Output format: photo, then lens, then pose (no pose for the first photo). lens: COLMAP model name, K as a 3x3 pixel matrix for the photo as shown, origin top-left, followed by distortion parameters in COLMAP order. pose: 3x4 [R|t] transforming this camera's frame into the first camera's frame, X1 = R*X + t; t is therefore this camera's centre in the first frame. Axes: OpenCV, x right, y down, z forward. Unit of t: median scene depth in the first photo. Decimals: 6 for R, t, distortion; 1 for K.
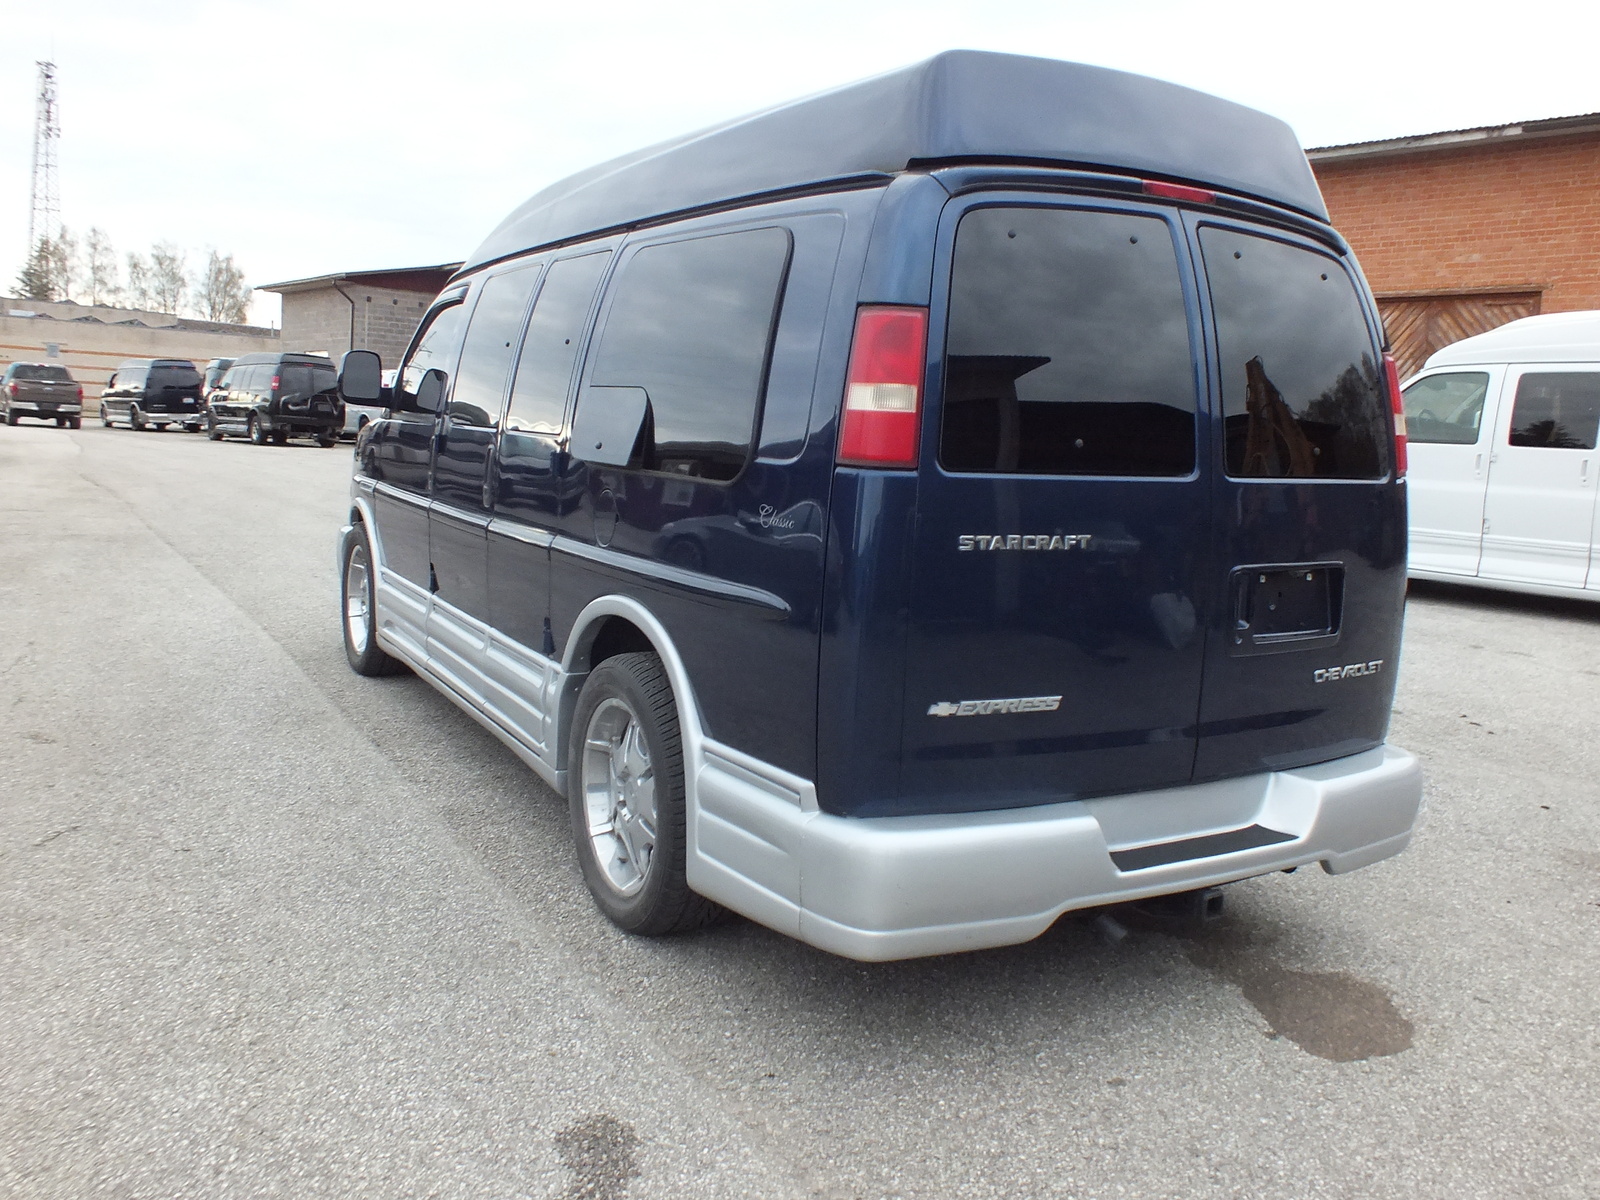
lens RADIAL K [[1220.0, 0, 800.0], [0, 1220.0, 600.0], [0, 0, 1]] dist [-0.050990, 0.010186]
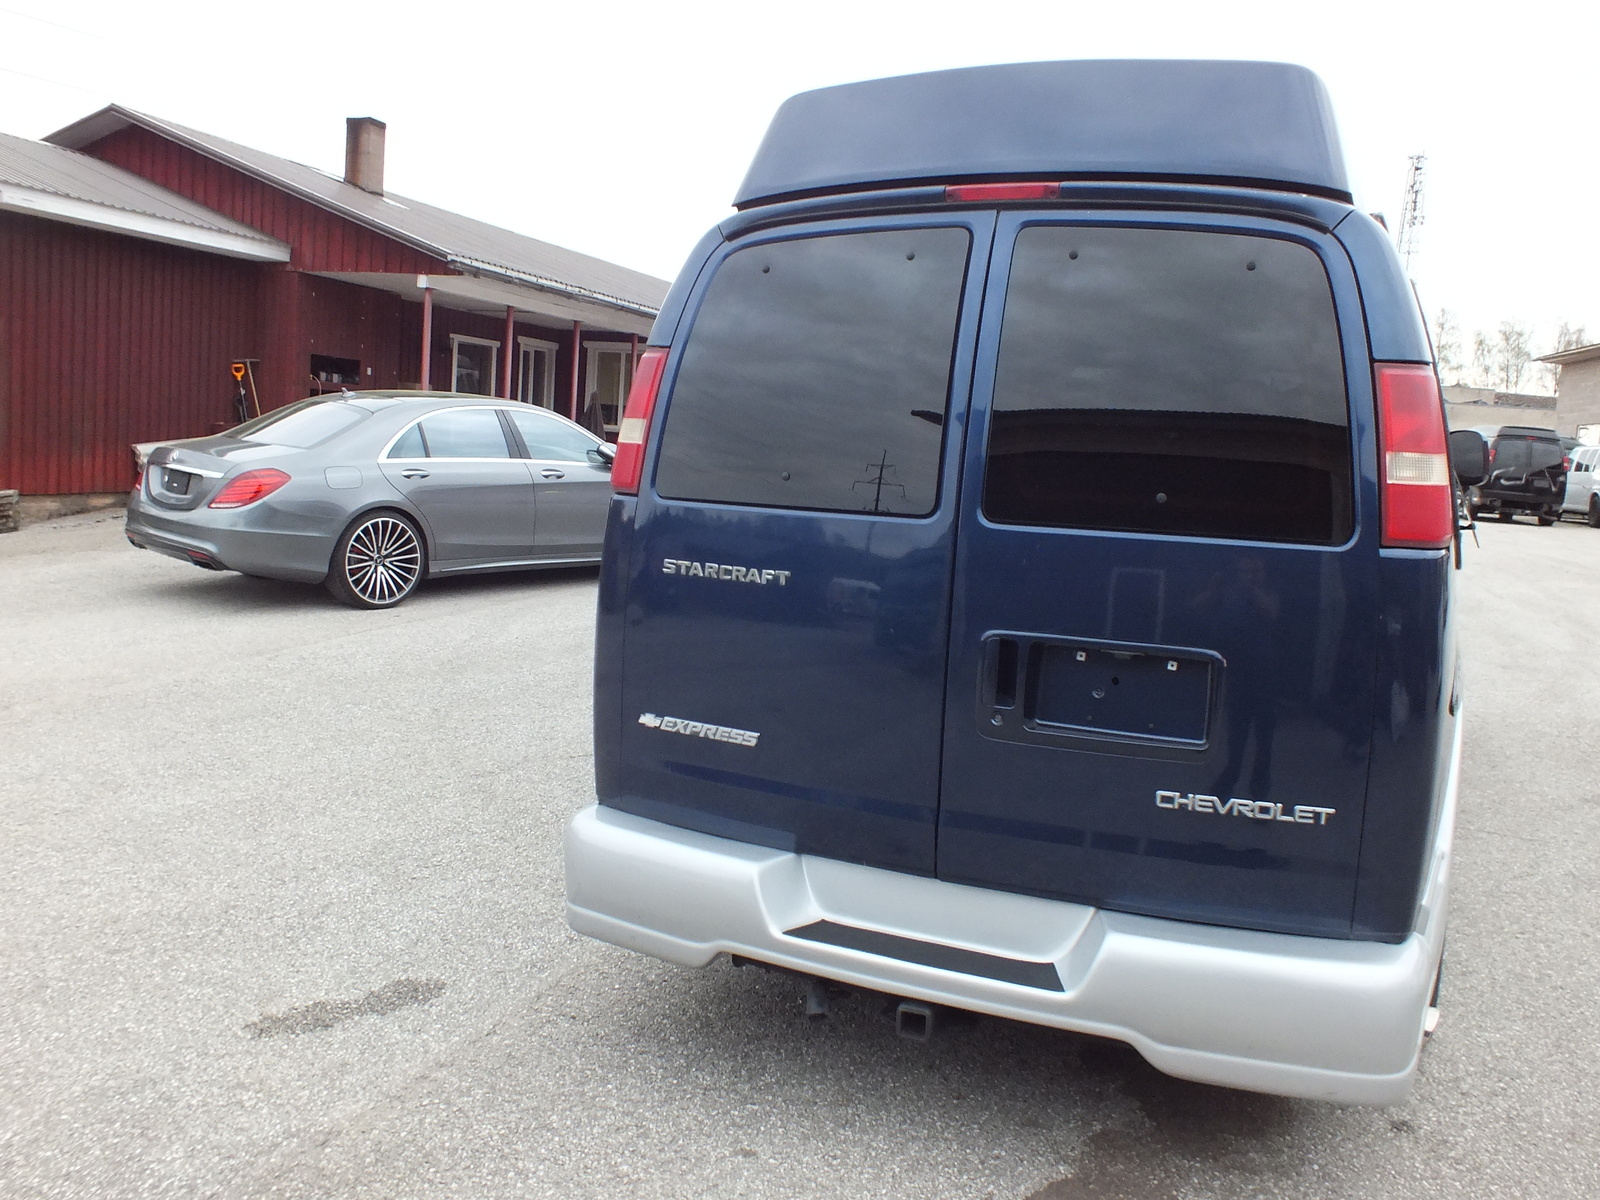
lens RADIAL K [[1220.0, 0, 800.0], [0, 1220.0, 600.0], [0, 0, 1]] dist [-0.050990, 0.010186]
pose [[0.645117, 0.092595, -0.758452, 0.847782], [-0.136686, 0.990603, 0.004676, -0.031997], [0.751758, 0.100654, 0.651712, 0.330475]]
